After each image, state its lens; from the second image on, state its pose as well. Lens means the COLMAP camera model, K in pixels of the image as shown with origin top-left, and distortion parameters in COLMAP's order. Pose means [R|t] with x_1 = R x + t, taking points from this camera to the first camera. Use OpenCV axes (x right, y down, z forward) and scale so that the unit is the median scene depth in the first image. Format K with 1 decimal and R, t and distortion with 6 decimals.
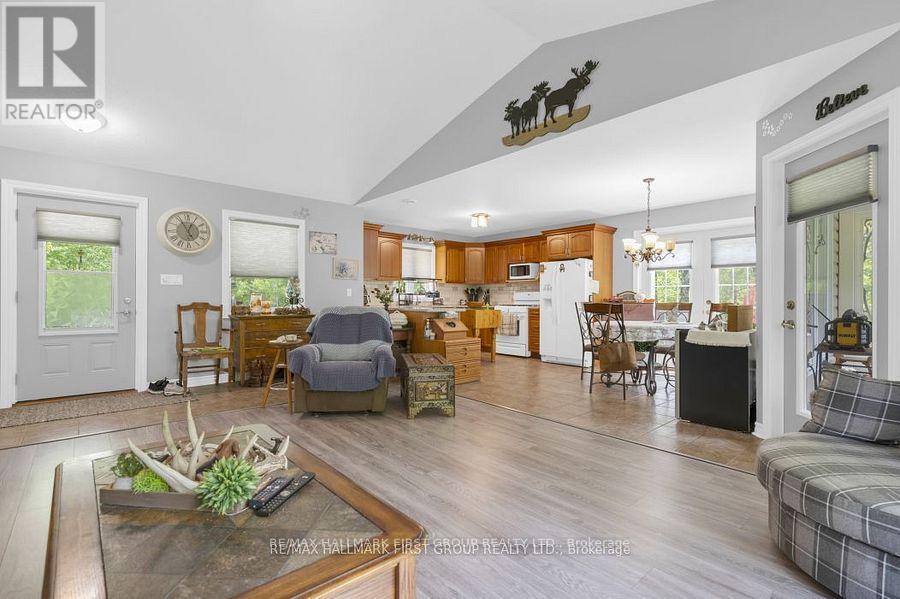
lens RADIAL K [[412.5, 0, 450.0], [0, 412.5, 299.5], [0, 0, 1]] dist [0.002338, -0.000030]
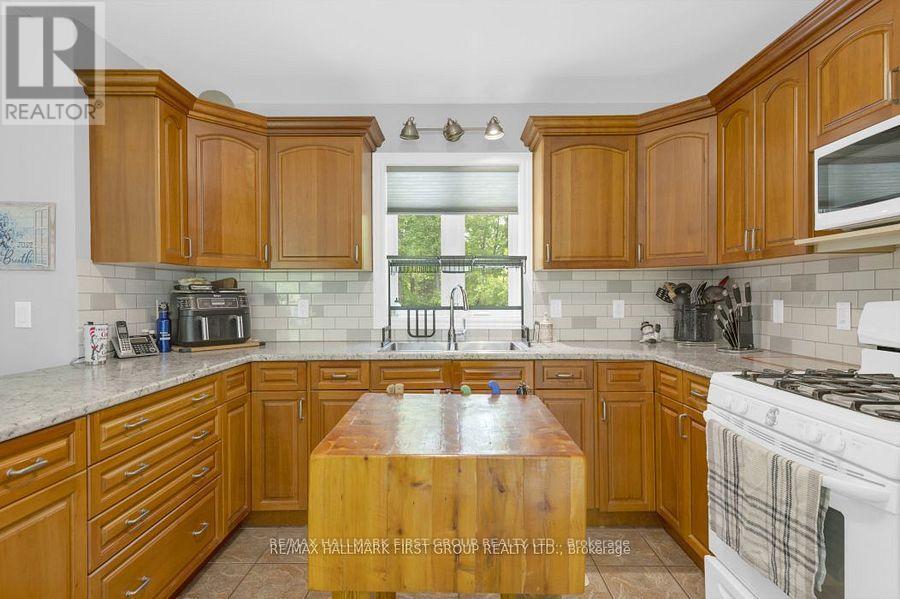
lens RADIAL K [[457.9, 0, 450.0], [0, 457.9, 299.5], [0, 0, 1]] dist [0.000788, -0.001531]
pose [[0.742853, -0.002297, -0.669450, 0.153271], [0.007045, 0.999966, 0.004387, -0.019888], [0.669417, -0.007975, 0.742844, 0.711870]]
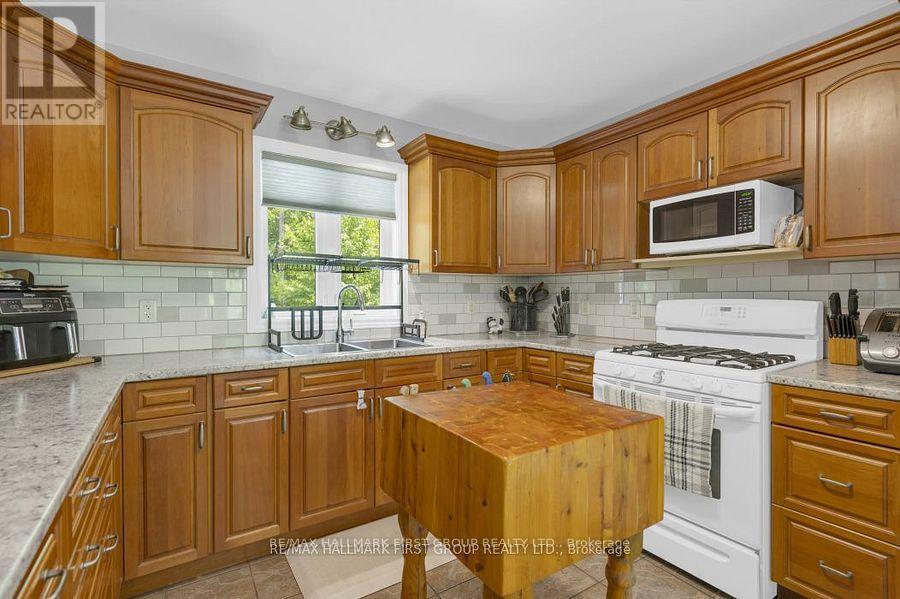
lens RADIAL K [[421.8, 0, 450.0], [0, 421.8, 299.5], [0, 0, 1]] dist [0.003162, -0.000308]
pose [[0.989201, -0.003689, -0.146518, 0.050818], [0.005054, 0.999947, 0.008947, -0.020802], [0.146477, -0.009591, 0.989168, 0.668719]]
